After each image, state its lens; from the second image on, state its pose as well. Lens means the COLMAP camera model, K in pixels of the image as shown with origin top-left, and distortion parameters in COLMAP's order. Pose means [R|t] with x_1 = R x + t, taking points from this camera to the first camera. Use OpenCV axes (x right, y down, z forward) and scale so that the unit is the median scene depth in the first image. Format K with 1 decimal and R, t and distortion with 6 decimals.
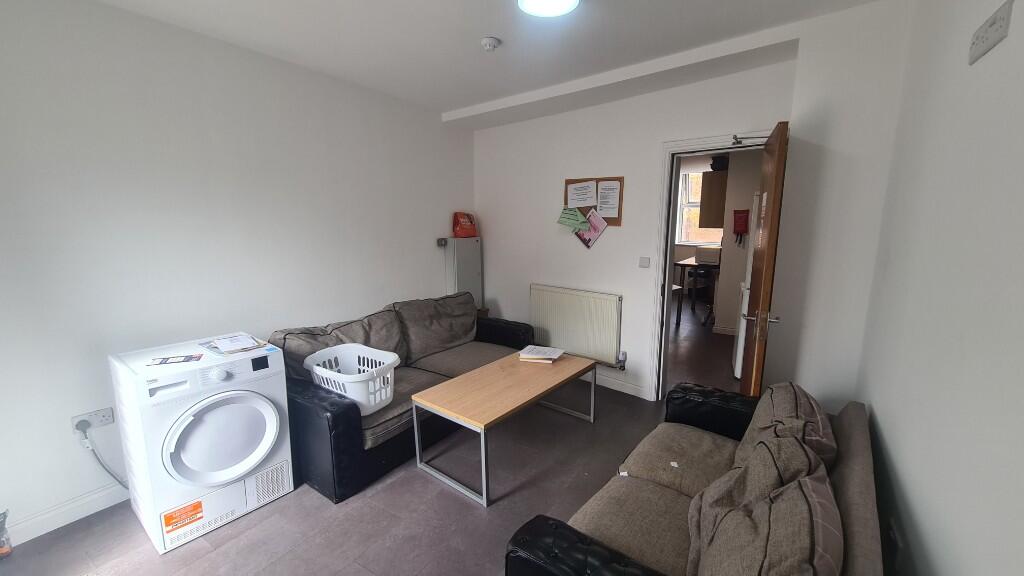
lens RADIAL K [[417.1, 0, 524.6], [0, 417.1, 290.7], [0, 0, 1]] dist [0.001594, -0.000164]
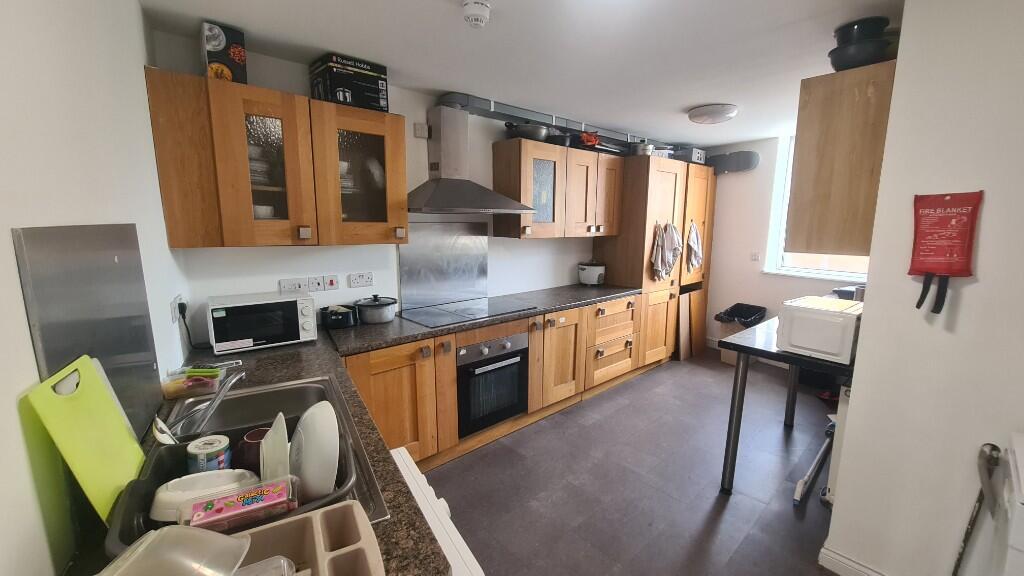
lens RADIAL K [[417.1, 0, 524.6], [0, 417.1, 290.7], [0, 0, 1]] dist [0.001594, -0.000164]
pose [[0.970181, 0.045768, -0.238022, 0.307788], [-0.051463, 0.998517, -0.017766, -0.106900], [0.236856, 0.029485, 0.971097, 0.650007]]
